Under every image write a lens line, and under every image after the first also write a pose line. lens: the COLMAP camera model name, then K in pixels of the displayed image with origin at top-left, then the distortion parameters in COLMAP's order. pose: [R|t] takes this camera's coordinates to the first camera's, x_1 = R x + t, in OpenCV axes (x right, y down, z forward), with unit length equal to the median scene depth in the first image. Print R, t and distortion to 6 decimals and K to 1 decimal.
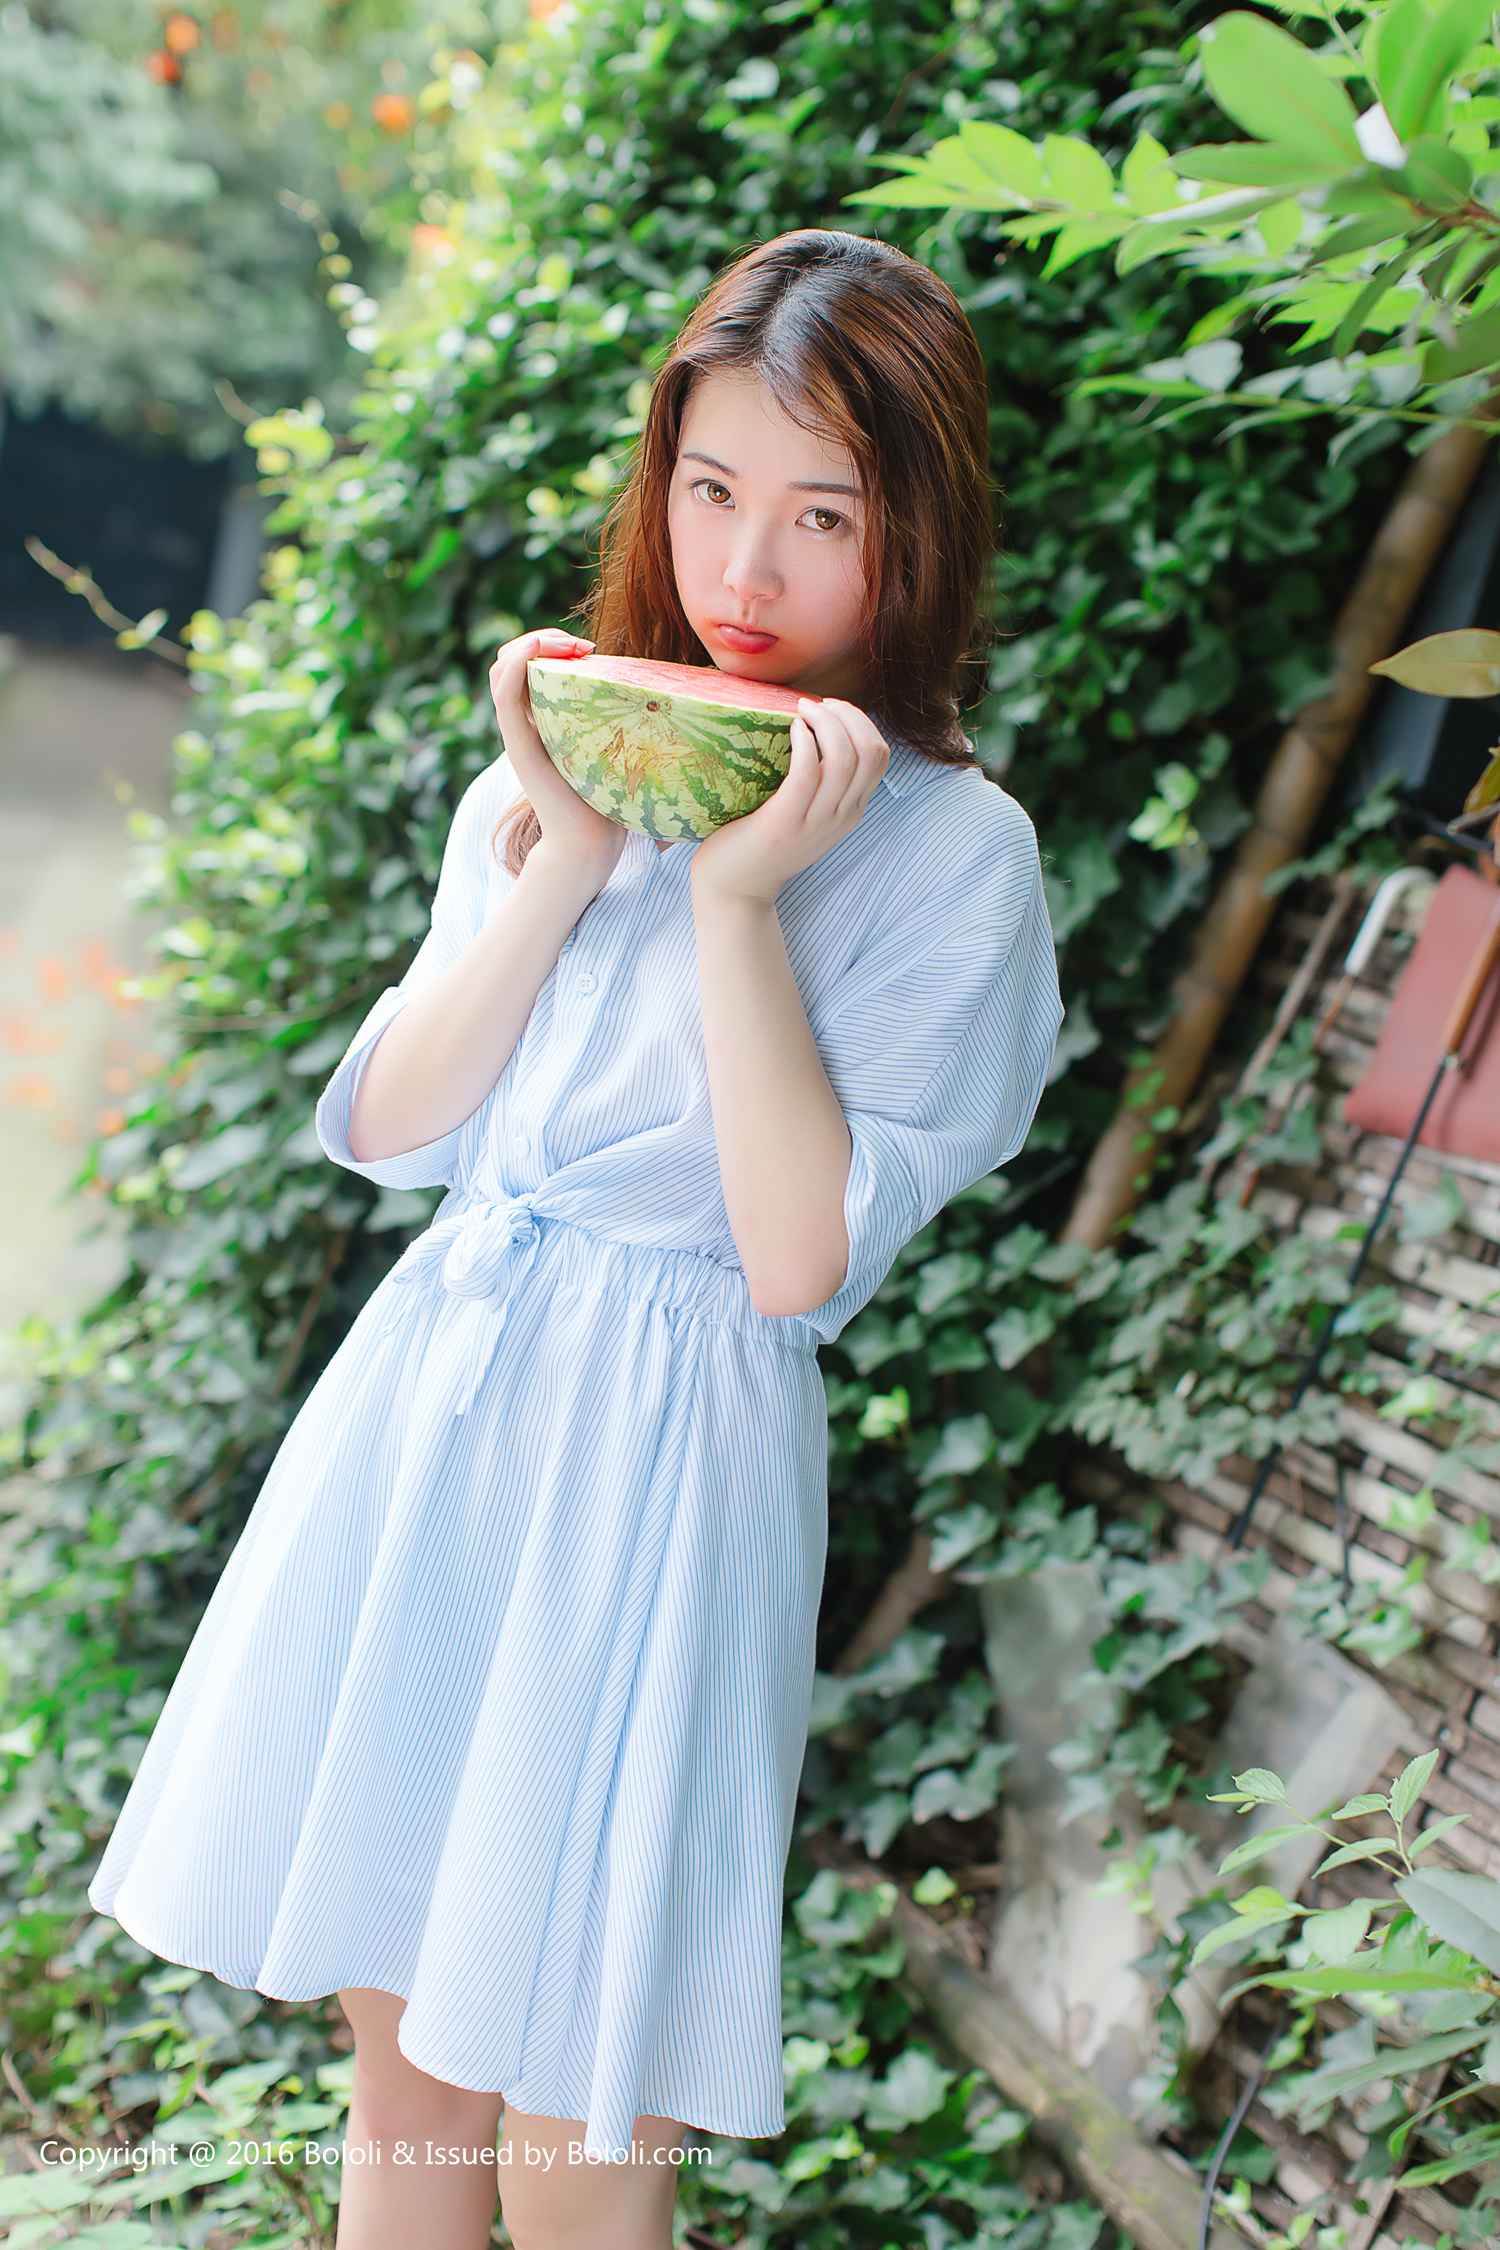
lens RADIAL K [[3120.5, 0, 750.0], [0, 3120.5, 1125.0], [0, 0, 1]] dist [0.013433, -0.079649]
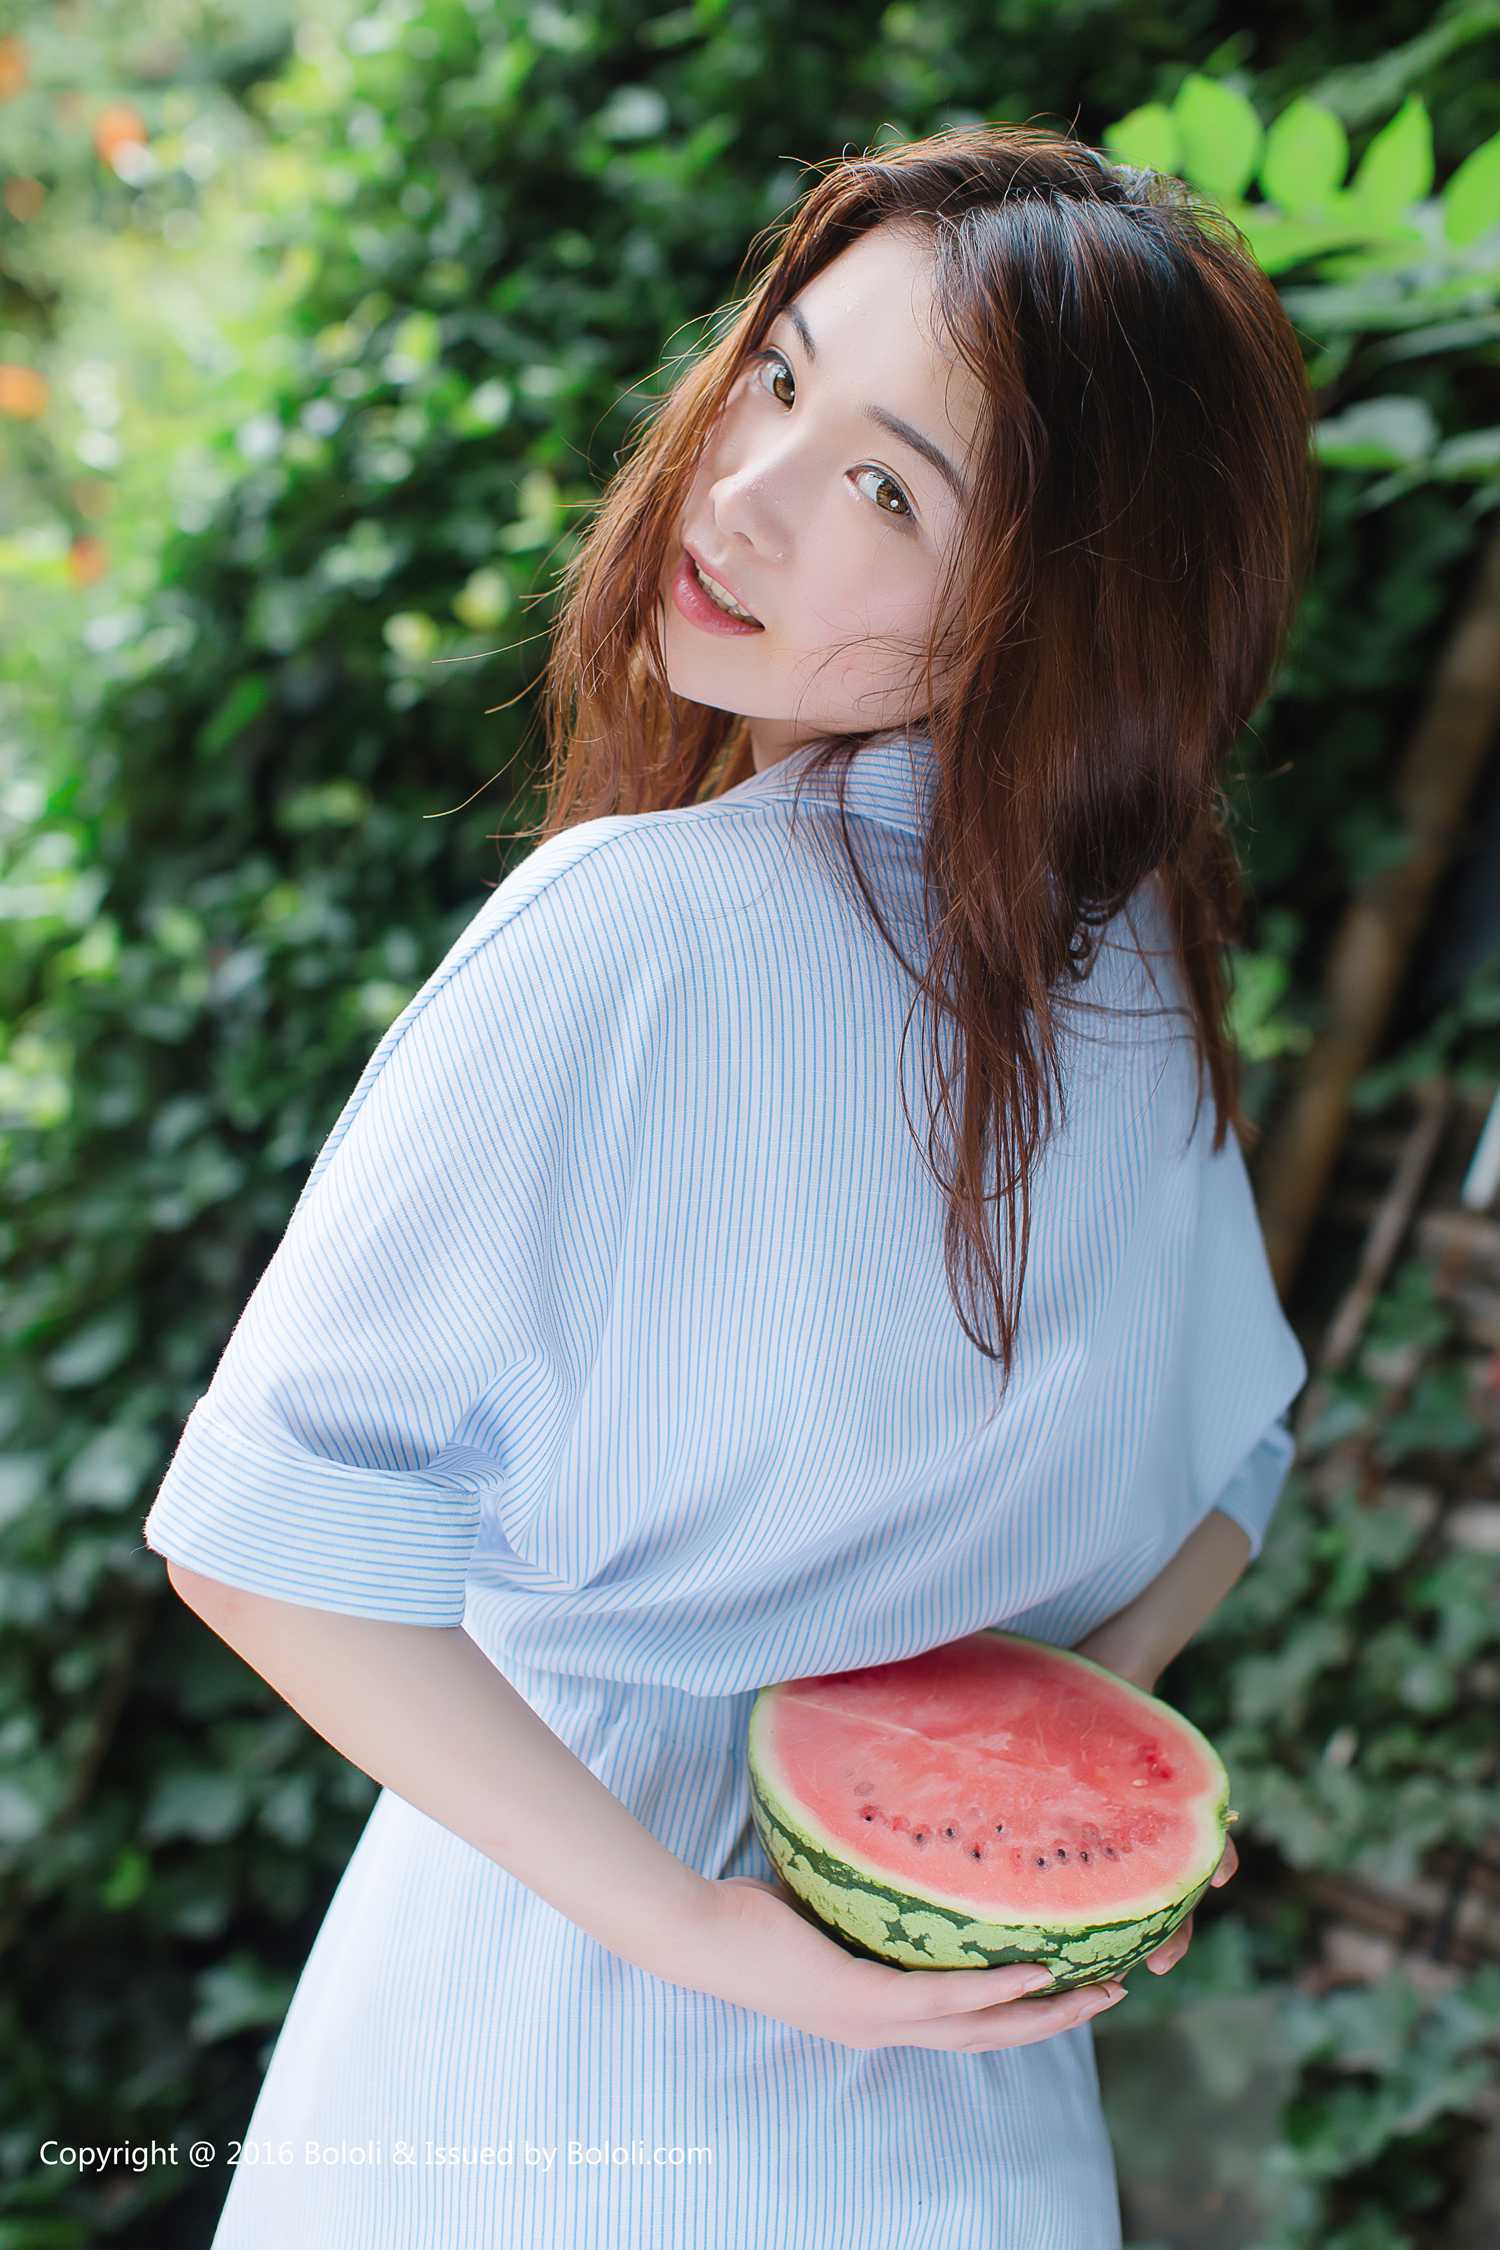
lens RADIAL K [[3120.5, 0, 750.0], [0, 3120.5, 1125.0], [0, 0, 1]] dist [0.013433, -0.079649]
pose [[0.984696, -0.036840, 0.170342, -0.116299], [0.047849, 0.996991, -0.060979, -0.026949], [-0.167583, 0.068197, 0.983496, 0.229672]]
